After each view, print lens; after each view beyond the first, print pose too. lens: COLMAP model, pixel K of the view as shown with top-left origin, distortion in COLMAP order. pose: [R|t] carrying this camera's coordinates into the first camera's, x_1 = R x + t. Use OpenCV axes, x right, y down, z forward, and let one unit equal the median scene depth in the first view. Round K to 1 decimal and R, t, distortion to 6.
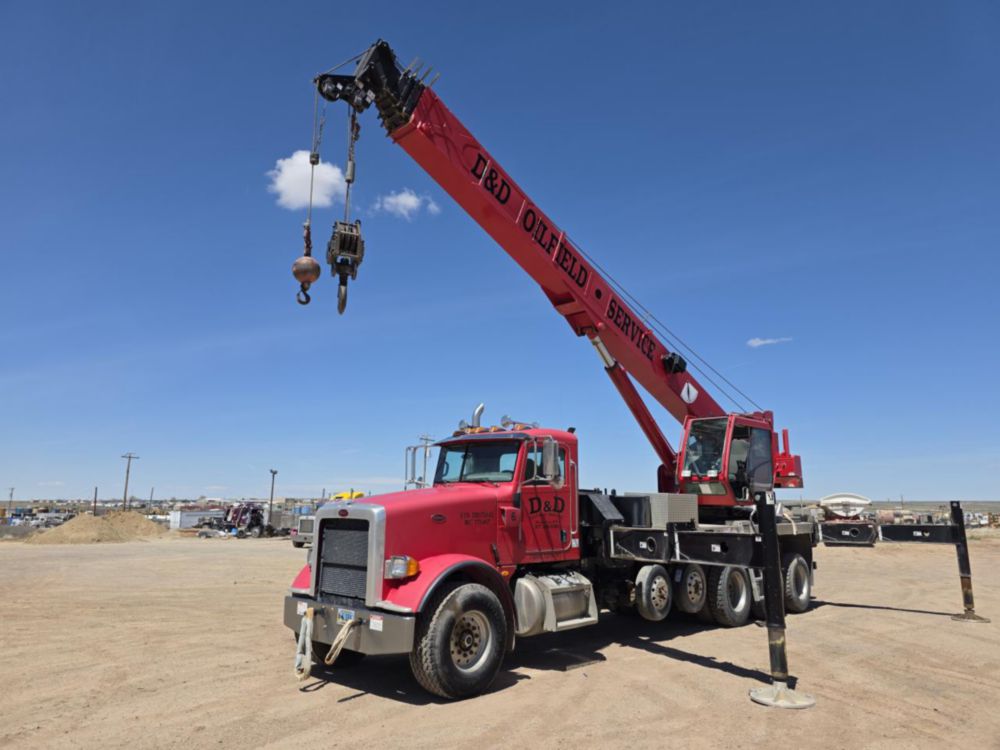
lens RADIAL K [[660.3, 0, 497.7], [0, 660.3, 370.9], [0, 0, 1]] dist [0.075981, -0.073739]
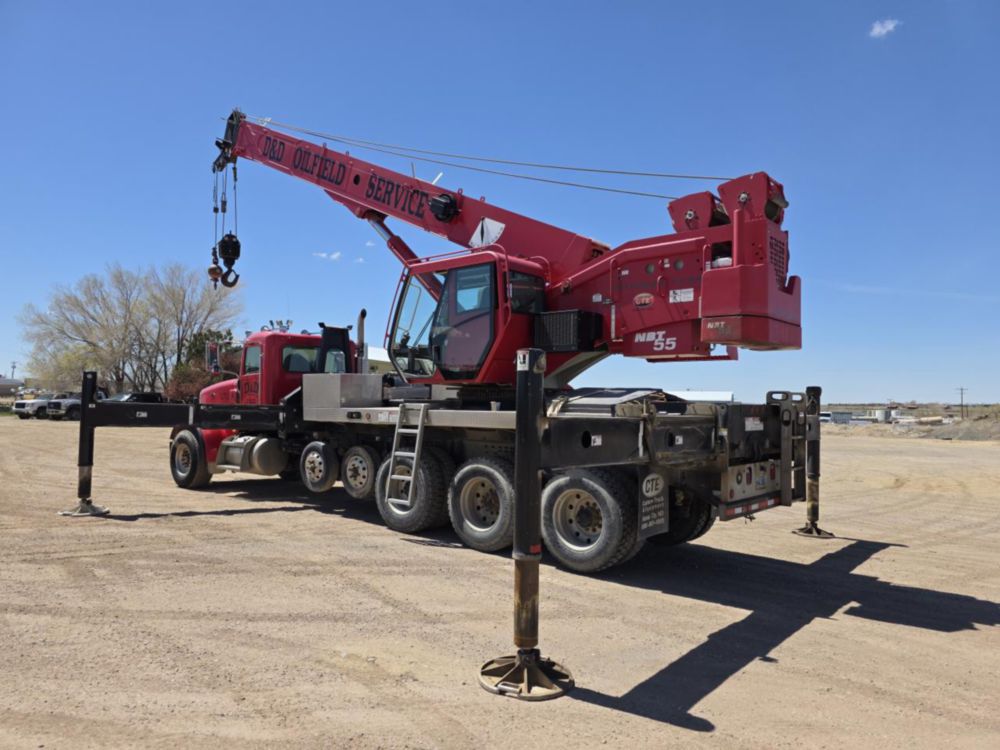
lens RADIAL K [[673.1, 0, 506.0], [0, 673.1, 377.9], [0, 0, 1]] dist [0.050294, -0.045916]
pose [[0.077629, -0.040610, -0.996155, 1.281500], [0.183820, 0.982623, -0.025733, 0.266170], [0.979890, -0.181115, 0.083745, 1.183629]]
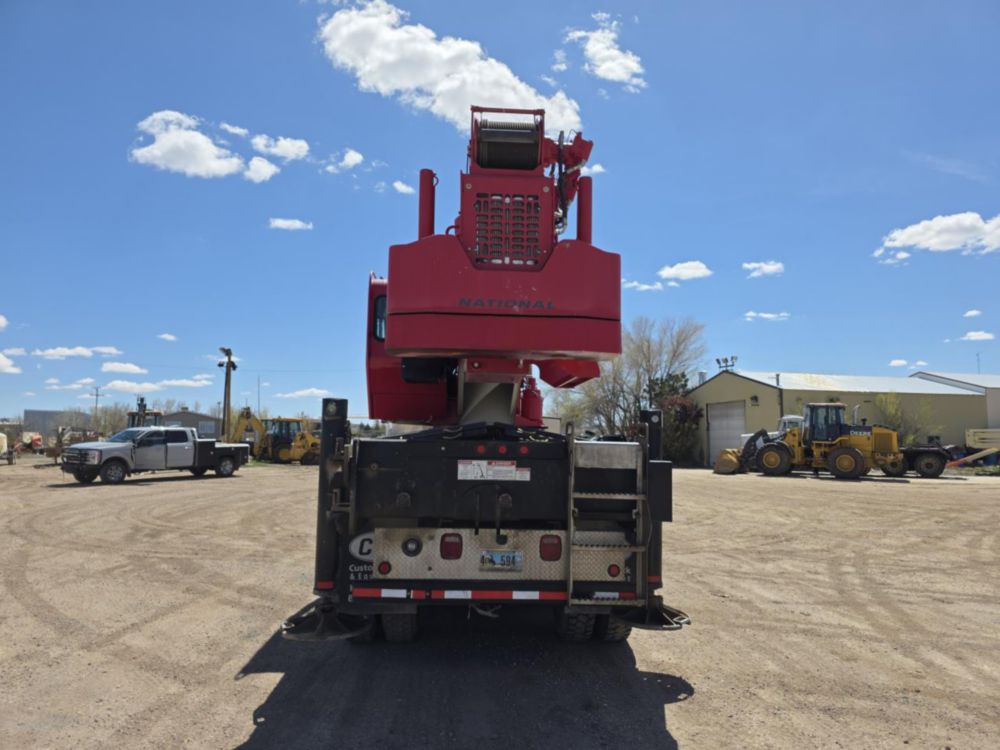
lens RADIAL K [[680.3, 0, 504.9], [0, 680.3, 374.4], [0, 0, 1]] dist [0.086794, -0.130892]
pose [[-0.663872, -0.087692, -0.742687, 0.953513], [0.127439, 0.965310, -0.227893, 0.387158], [0.736908, -0.245939, -0.629667, 1.809055]]
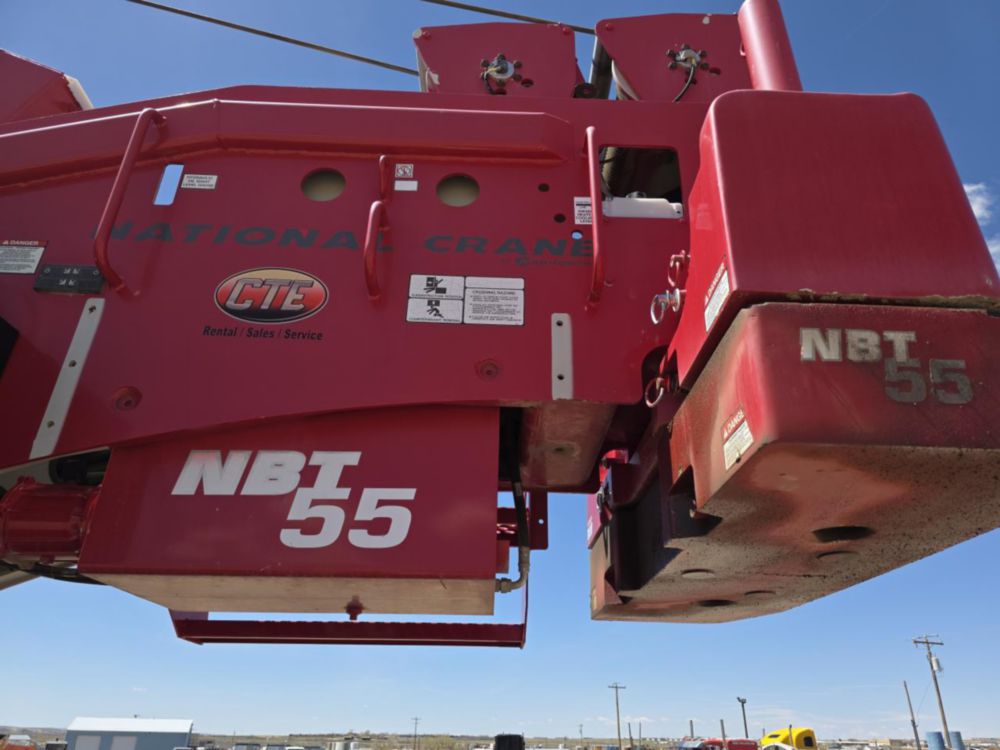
lens RADIAL K [[670.8, 0, 502.2], [0, 670.8, 381.1], [0, 0, 1]] dist [0.053475, -0.046259]
pose [[0.720497, -0.319398, -0.615523, 0.672102], [0.126279, 0.933203, -0.336430, 0.267297], [0.681863, 0.164670, 0.712704, 1.341920]]
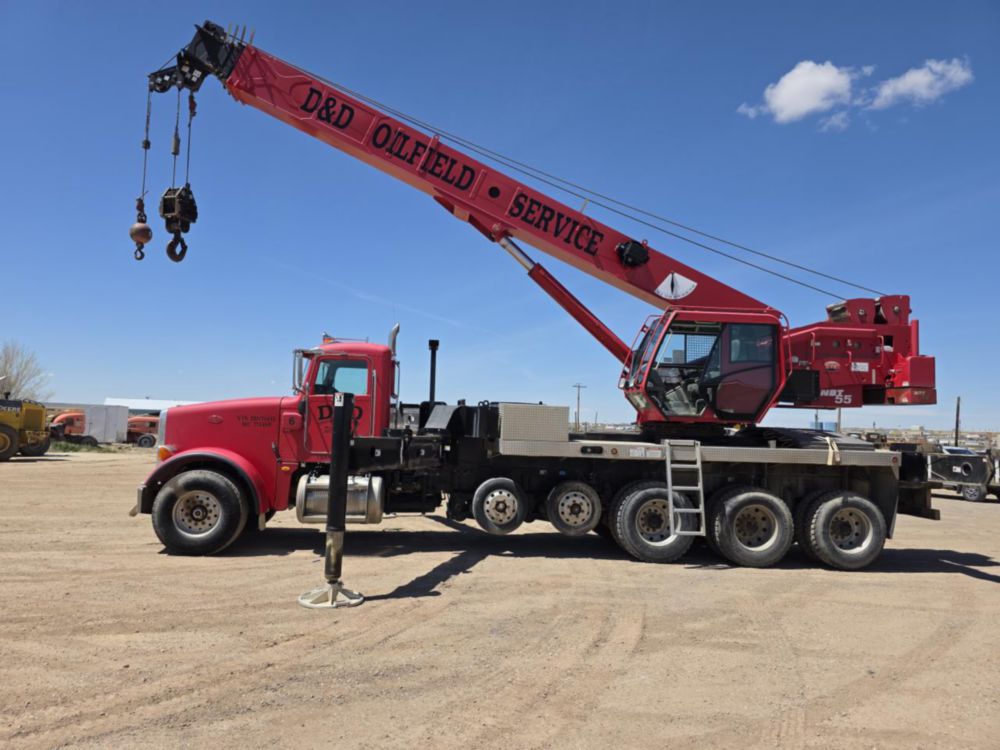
lens RADIAL K [[652.5, 0, 495.8], [0, 652.5, 377.8], [0, 0, 1]] dist [0.055365, -0.046084]
pose [[0.763090, -0.026070, -0.645766, 0.805318], [0.100075, 0.991901, 0.078213, 0.075174], [0.638497, -0.124308, 0.759519, 0.304387]]
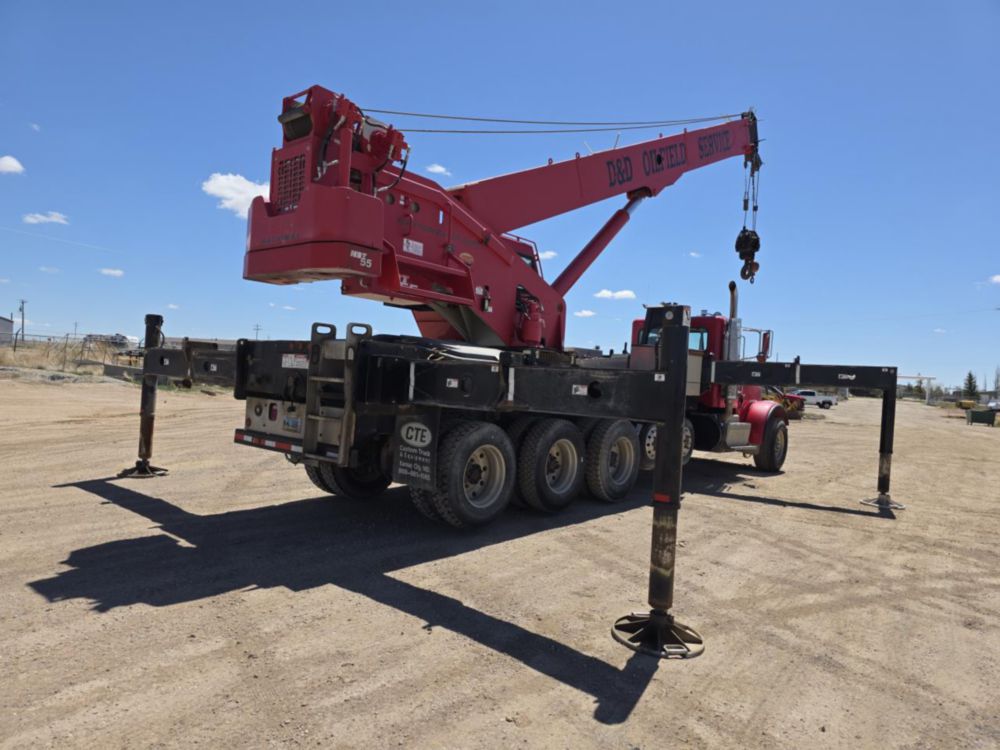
lens RADIAL K [[677.6, 0, 525.6], [0, 677.6, 371.9], [0, 0, 1]] dist [0.051959, -0.049286]
pose [[-0.996291, -0.060363, -0.061325, 0.417146], [-0.046010, 0.975937, -0.213145, 0.483376], [0.072716, -0.209533, -0.975094, 2.146115]]
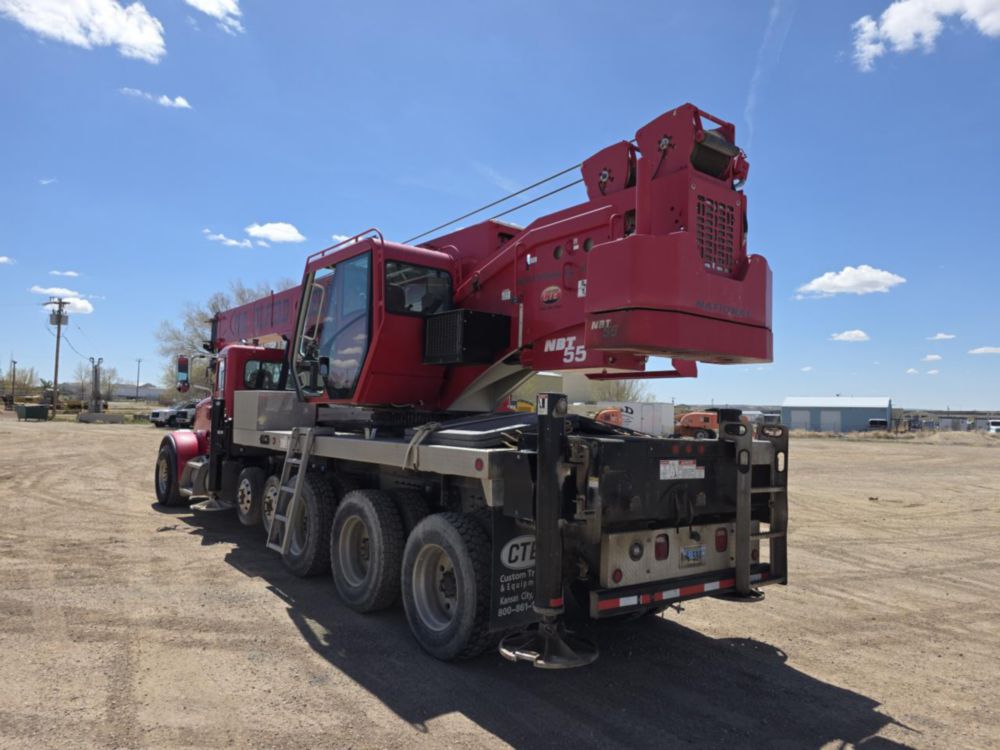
lens RADIAL K [[673.9, 0, 504.8], [0, 673.9, 373.6], [0, 0, 1]] dist [0.061518, -0.046298]
pose [[-0.133683, -0.070276, -0.988529, 1.099371], [0.161238, 0.982650, -0.091663, 0.298831], [0.977820, -0.171642, -0.120033, 1.432139]]
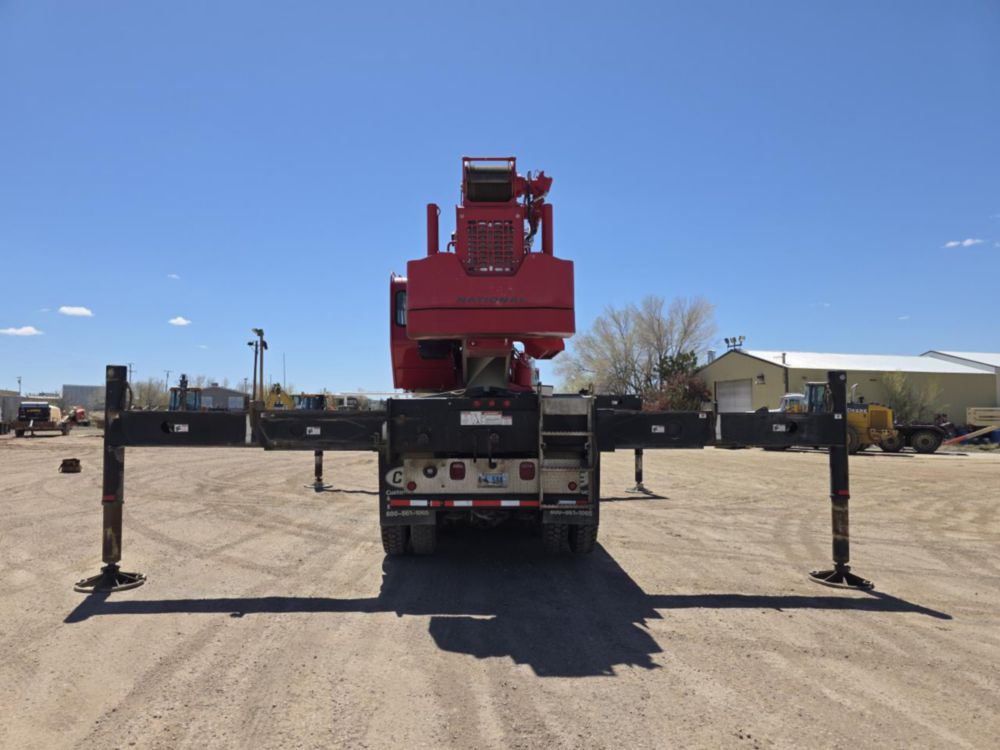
lens RADIAL K [[684.1, 0, 488.9], [0, 684.1, 375.4], [0, 0, 1]] dist [0.083782, -0.078002]
pose [[-0.699688, -0.040095, -0.713323, 1.080686], [0.144301, 0.969916, -0.196062, 0.434430], [0.699724, -0.240115, -0.672853, 1.953698]]
